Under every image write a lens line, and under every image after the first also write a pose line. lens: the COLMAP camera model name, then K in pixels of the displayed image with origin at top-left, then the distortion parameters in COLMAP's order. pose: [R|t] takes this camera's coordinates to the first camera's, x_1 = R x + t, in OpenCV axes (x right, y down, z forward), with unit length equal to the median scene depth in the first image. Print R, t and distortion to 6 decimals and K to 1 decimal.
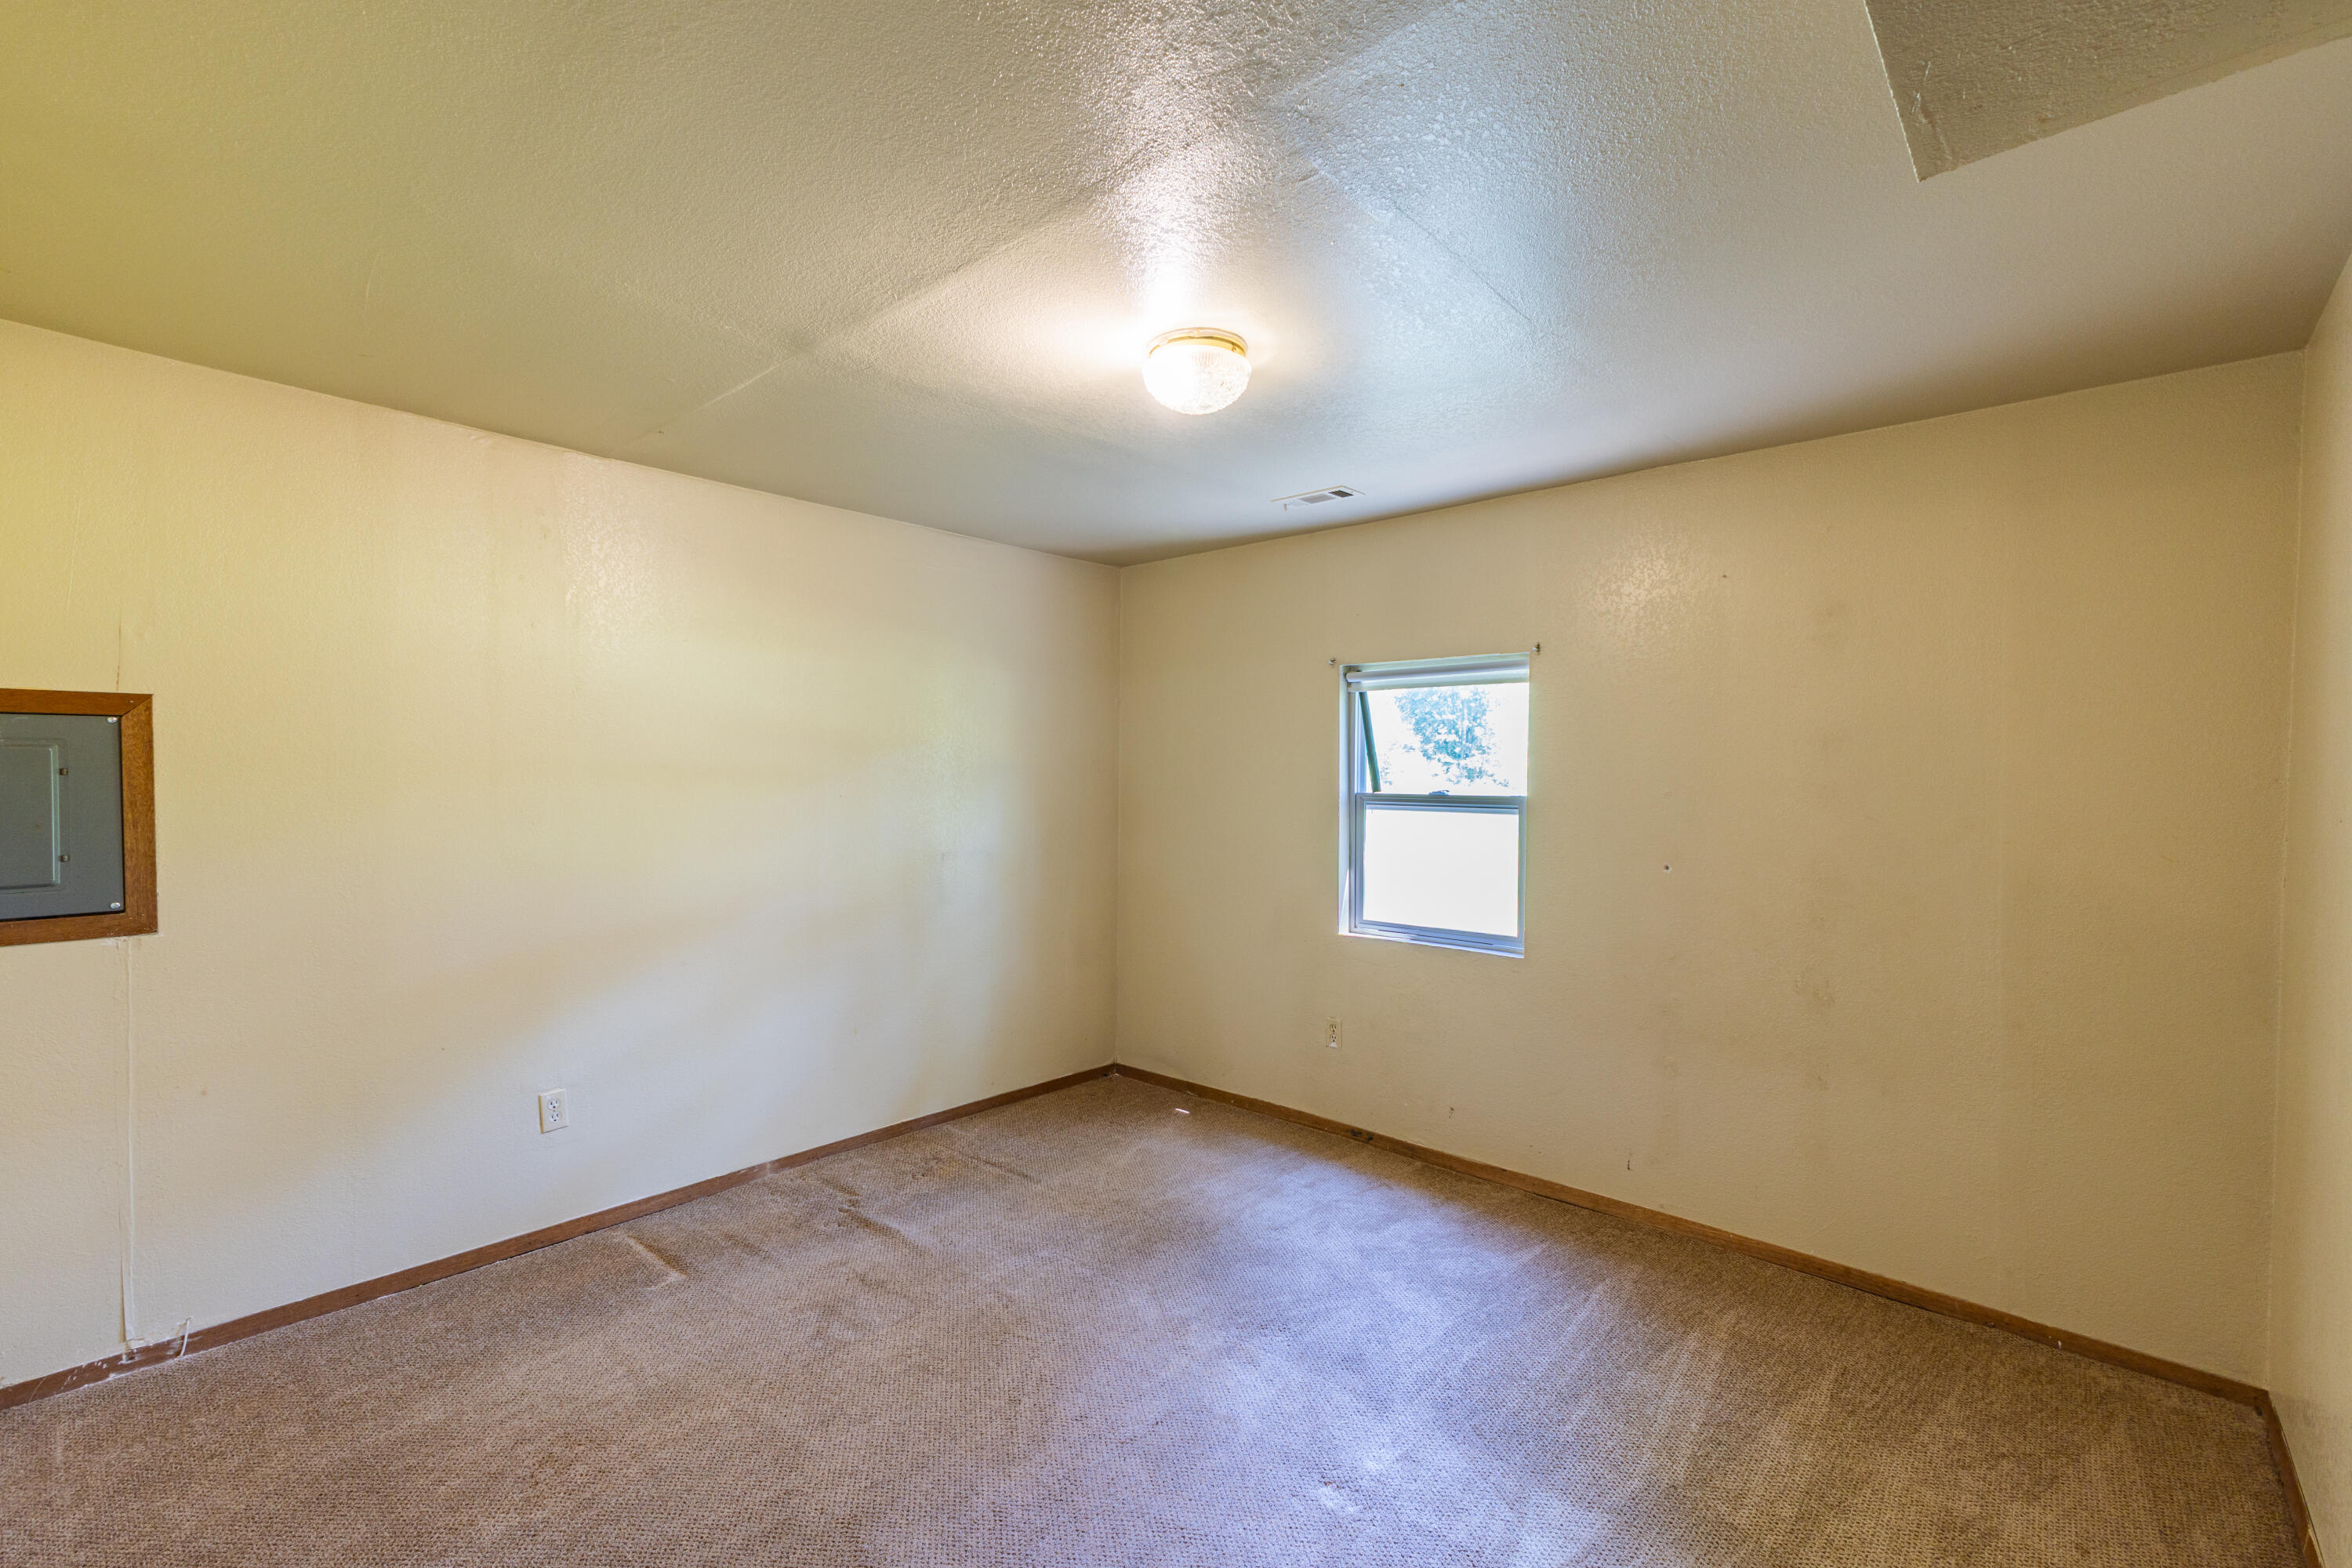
lens RADIAL K [[1016.4, 0, 1183.5], [0, 1016.4, 790.4], [0, 0, 1]] dist [0.000009, 0.000684]
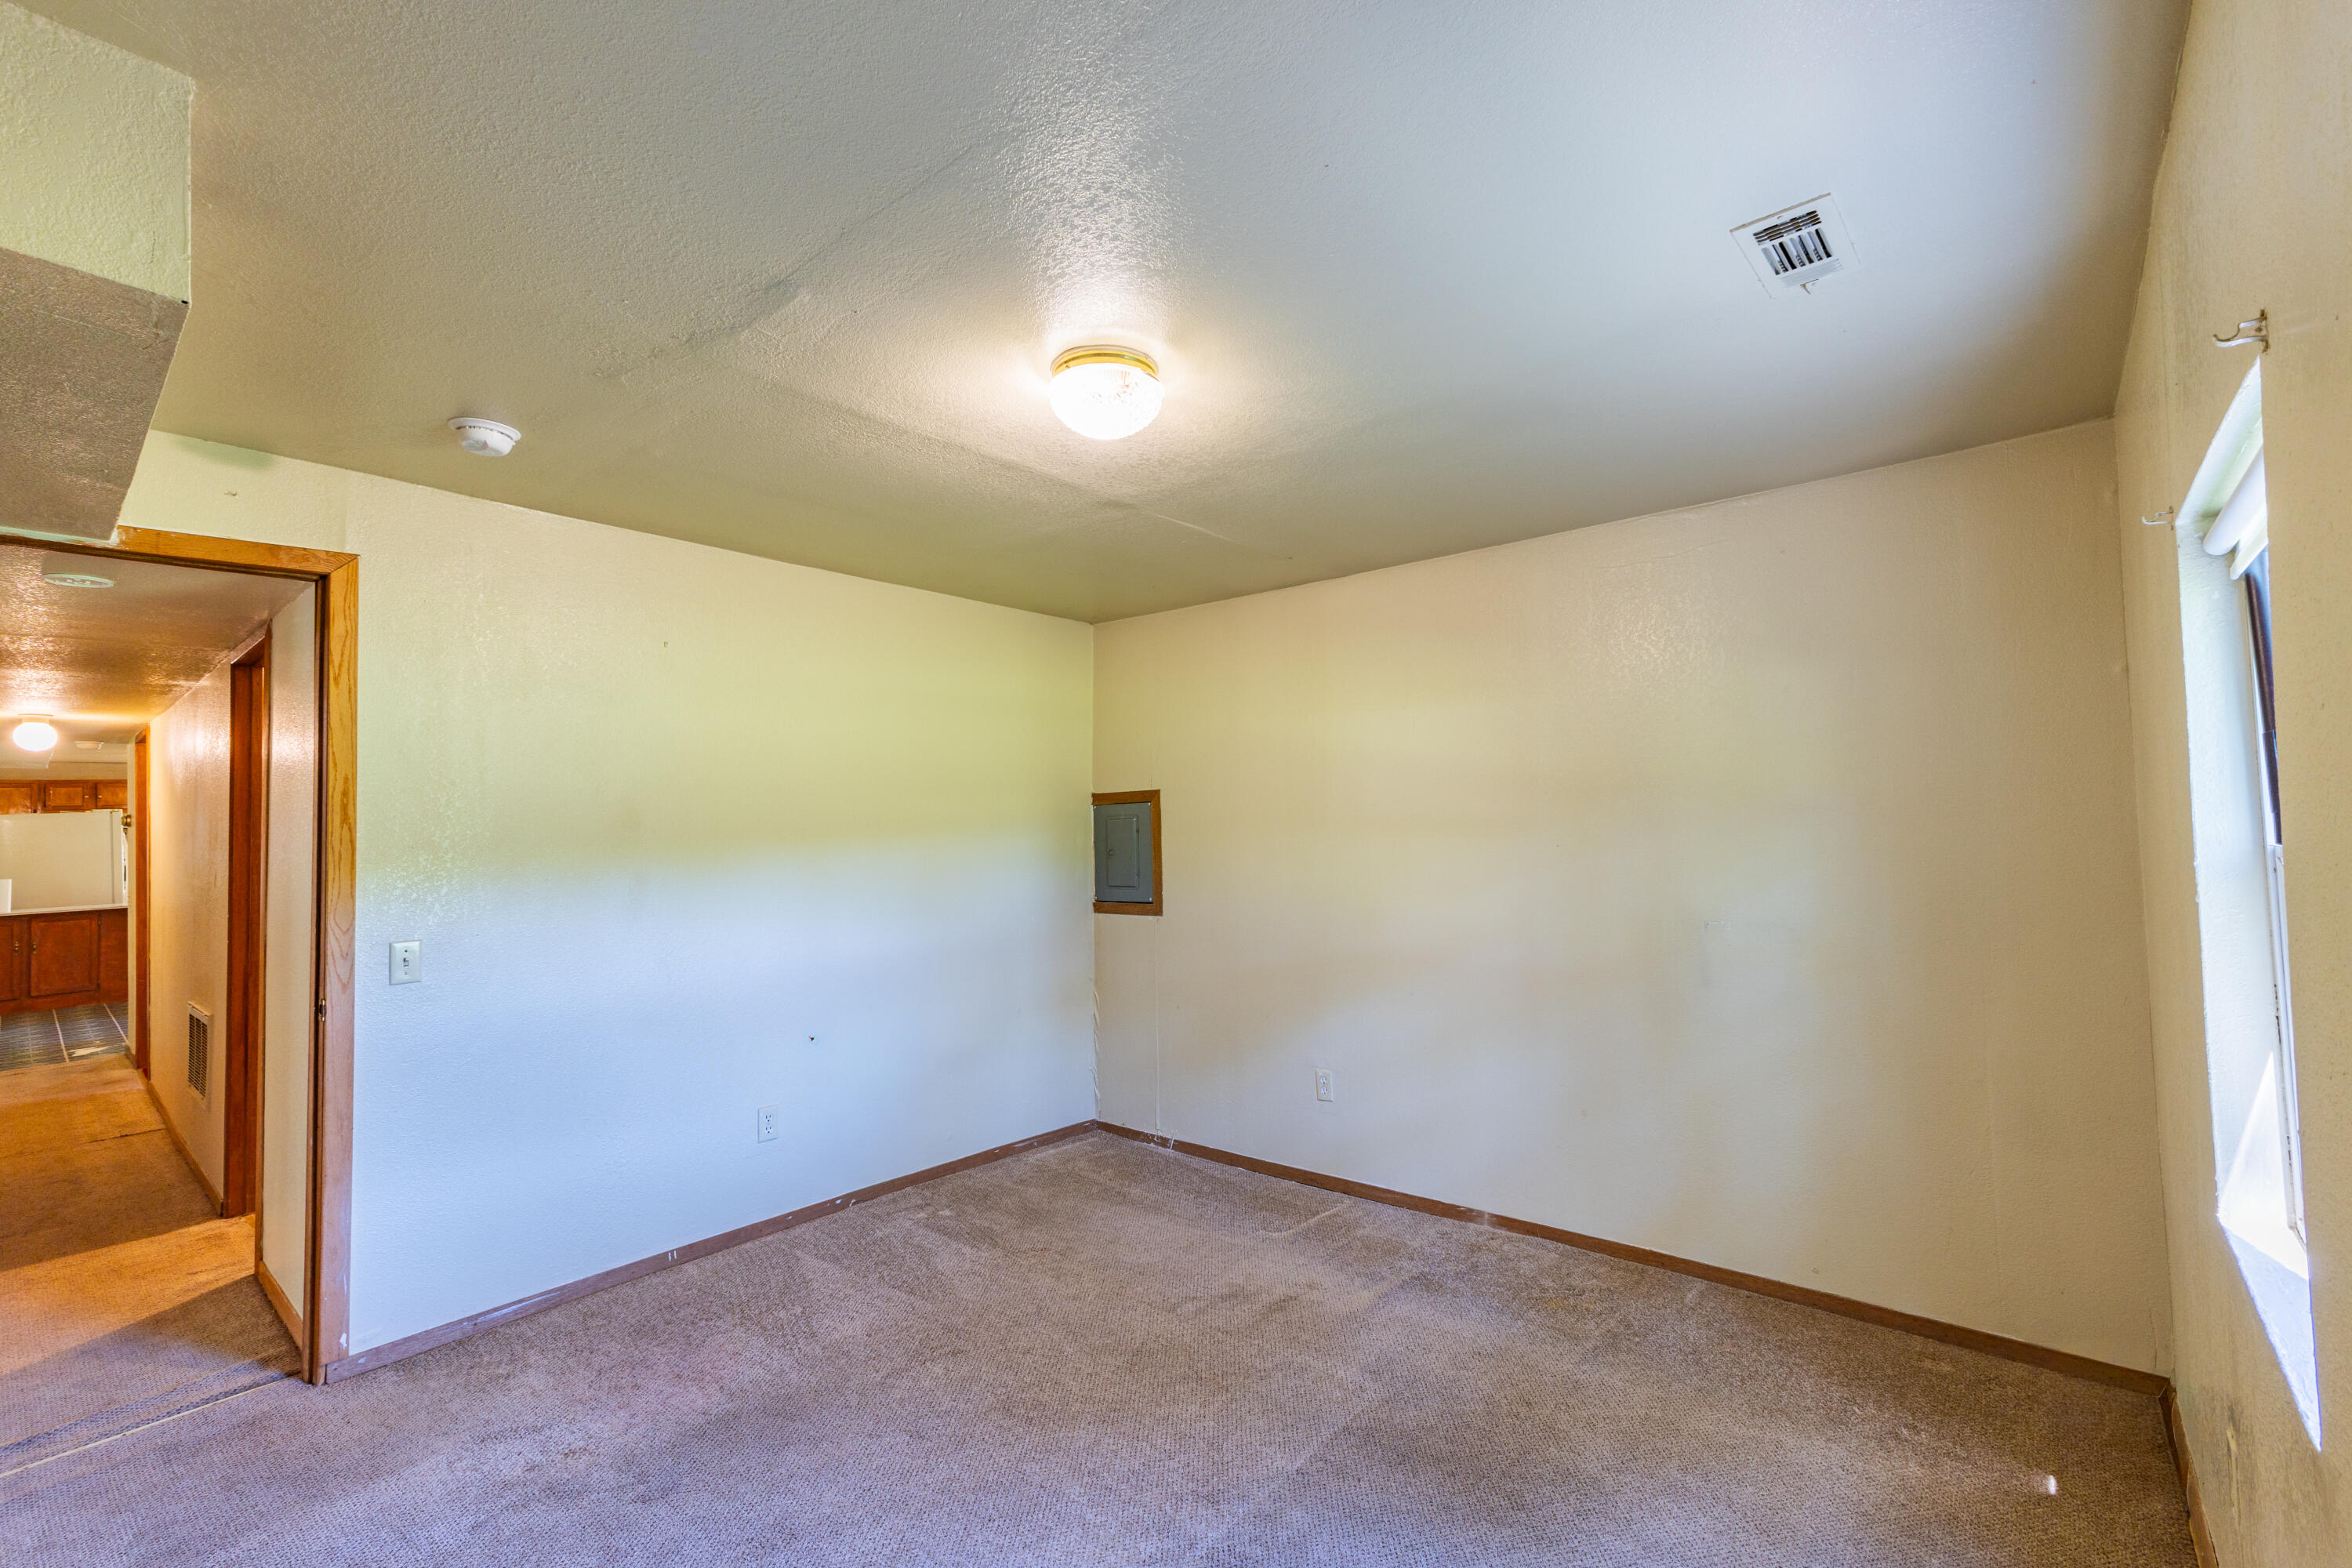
lens RADIAL K [[1016.4, 0, 1183.5], [0, 1016.4, 790.4], [0, 0, 1]] dist [0.000009, 0.000684]
pose [[0.028958, -0.046770, -0.998486, 0.756777], [0.001298, 0.998906, -0.046752, -0.001756], [0.999580, 0.000058, 0.028987, 0.850029]]
